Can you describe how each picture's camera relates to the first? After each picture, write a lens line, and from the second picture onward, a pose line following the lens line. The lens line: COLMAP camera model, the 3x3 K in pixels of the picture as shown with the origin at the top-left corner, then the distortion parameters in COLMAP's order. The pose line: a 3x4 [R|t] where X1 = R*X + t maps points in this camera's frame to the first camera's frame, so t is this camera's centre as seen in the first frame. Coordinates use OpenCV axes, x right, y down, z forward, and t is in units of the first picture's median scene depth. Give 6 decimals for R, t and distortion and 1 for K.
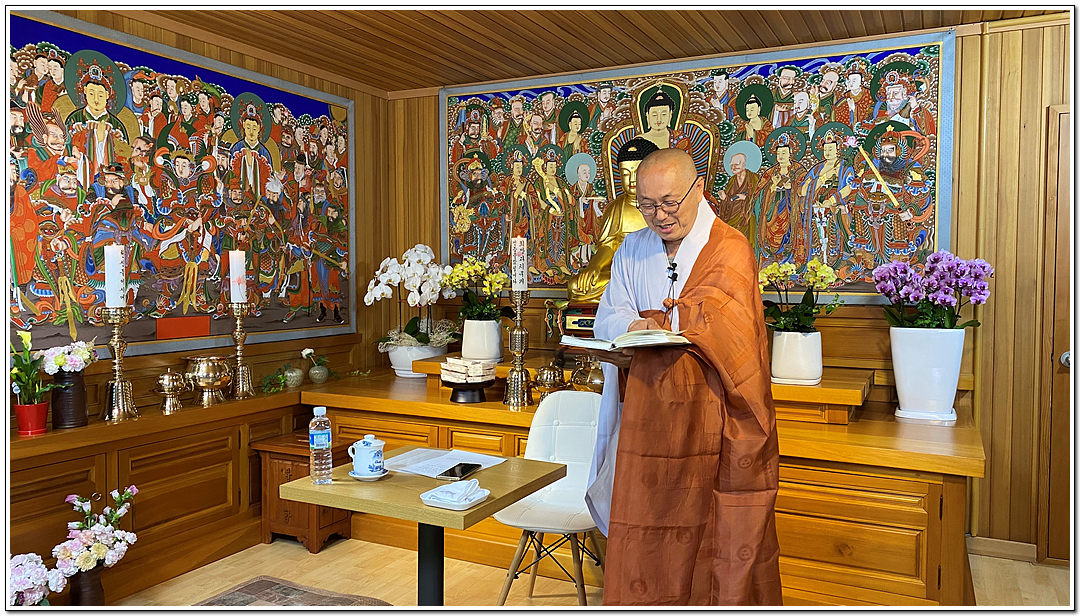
lens RADIAL K [[803.3, 0, 545.5], [0, 803.3, 309.5], [0, 0, 1]] dist [0.048804, -0.071313]
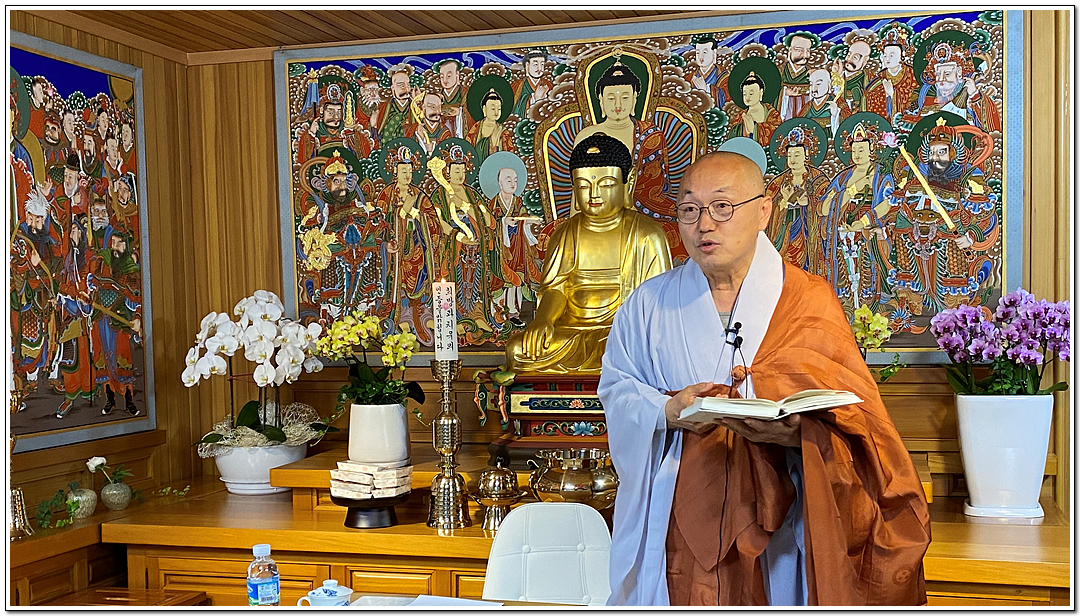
lens RADIAL K [[1282.8, 0, 541.9], [0, 1282.8, 380.3], [0, 0, 1]] dist [0.064778, 0.000000]
pose [[0.984615, -0.032988, 0.171595, -0.129190], [0.031107, 0.999423, 0.013636, -0.017164], [-0.171946, -0.008088, 0.985073, -0.084833]]
